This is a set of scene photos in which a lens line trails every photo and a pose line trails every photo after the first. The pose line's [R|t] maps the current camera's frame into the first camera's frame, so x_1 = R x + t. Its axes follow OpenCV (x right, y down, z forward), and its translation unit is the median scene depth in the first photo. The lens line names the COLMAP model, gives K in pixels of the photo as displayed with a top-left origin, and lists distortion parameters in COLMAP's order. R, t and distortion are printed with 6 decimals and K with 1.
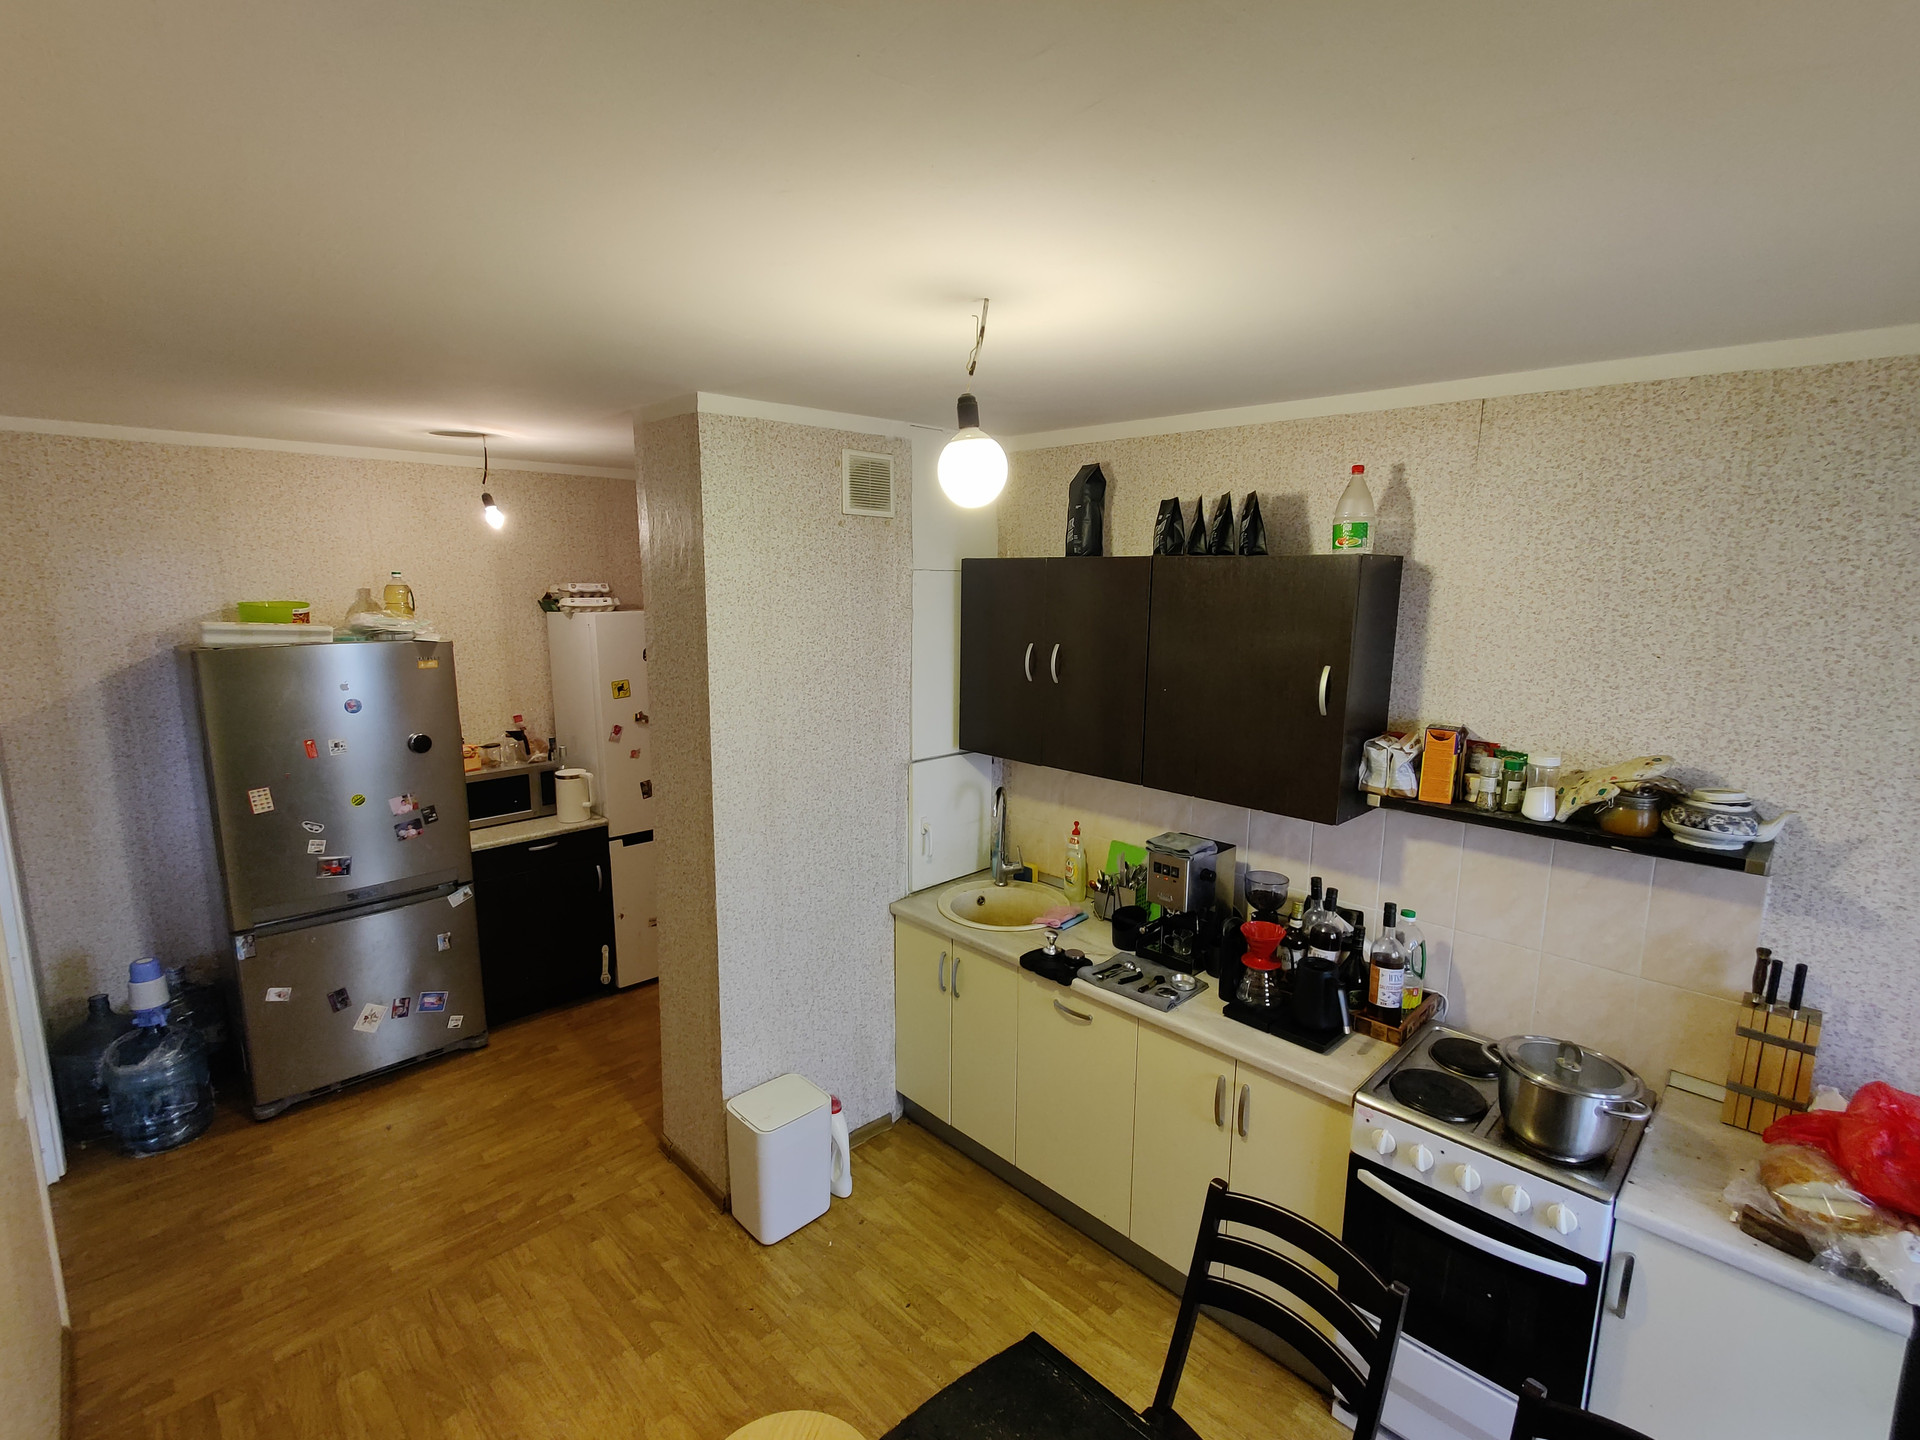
lens RADIAL K [[893.2, 0, 960.0], [0, 893.2, 720.0], [0, 0, 1]] dist [-0.000279, -0.000232]
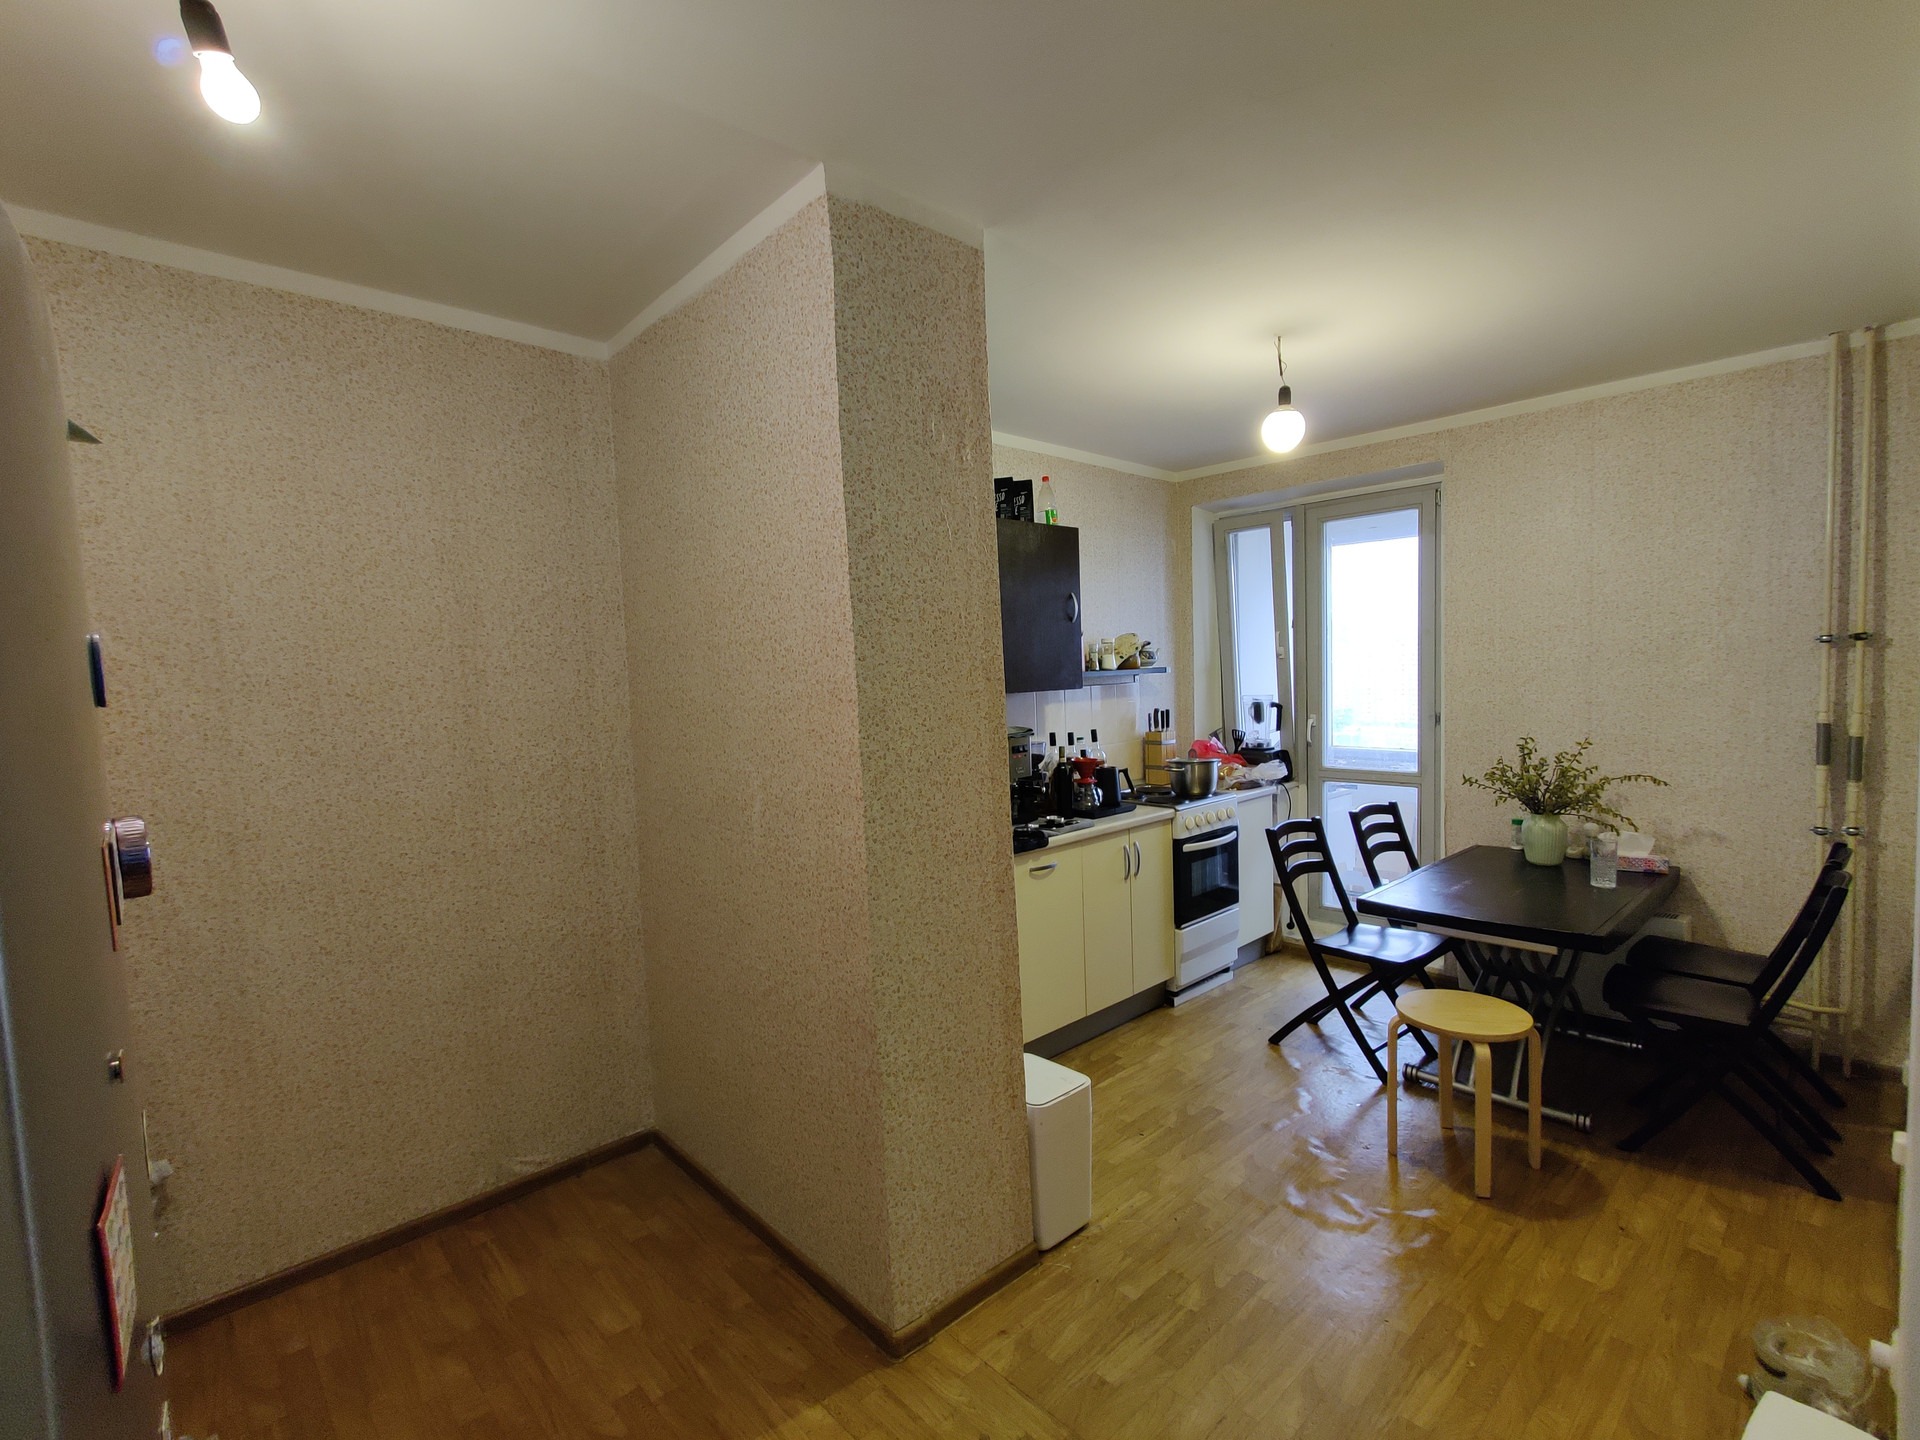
lens RADIAL K [[893.2, 0, 960.0], [0, 893.2, 720.0], [0, 0, 1]] dist [-0.000279, -0.000232]
pose [[0.027546, -0.064663, 0.997527, -1.211926], [0.191246, 0.979813, 0.058233, 0.034939], [-0.981155, 0.189169, 0.039356, 1.133407]]
